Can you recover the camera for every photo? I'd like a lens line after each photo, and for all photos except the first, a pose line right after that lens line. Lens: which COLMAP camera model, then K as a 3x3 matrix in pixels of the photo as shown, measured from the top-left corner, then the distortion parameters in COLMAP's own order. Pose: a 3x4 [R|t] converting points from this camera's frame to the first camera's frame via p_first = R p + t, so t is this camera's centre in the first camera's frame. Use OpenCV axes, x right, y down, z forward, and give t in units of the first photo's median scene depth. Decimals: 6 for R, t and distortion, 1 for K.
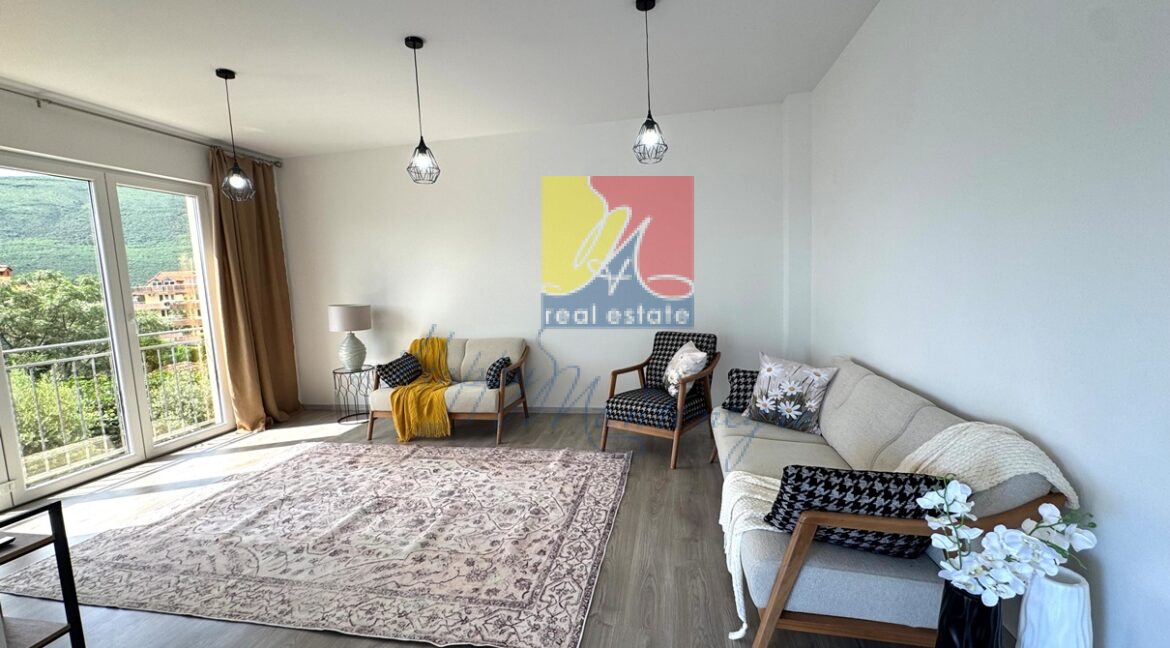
lens RADIAL K [[467.0, 0, 584.0], [0, 467.0, 324.4], [0, 0, 1]] dist [-0.001586, 0.000434]
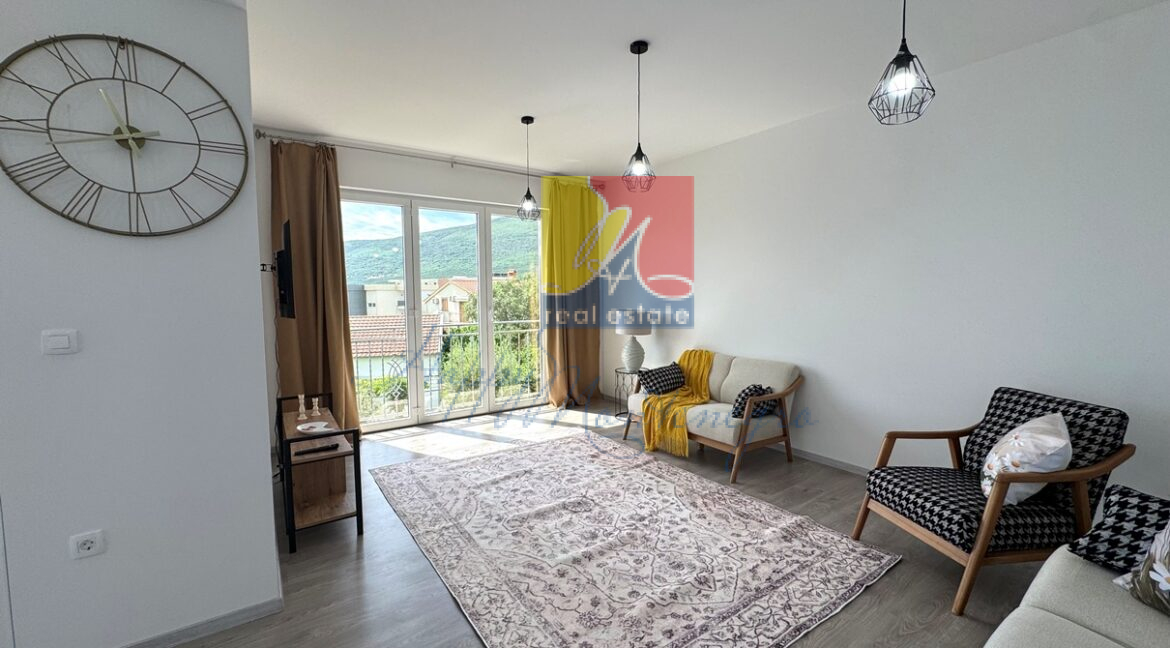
lens RADIAL K [[467.0, 0, 585.7], [0, 467.0, 324.2], [0, 0, 1]] dist [-0.001586, 0.000434]
pose [[0.726063, 0.087960, -0.681980, 0.212464], [-0.097877, 0.994906, 0.024117, -0.034960], [0.680627, 0.049240, 0.730973, 0.193826]]
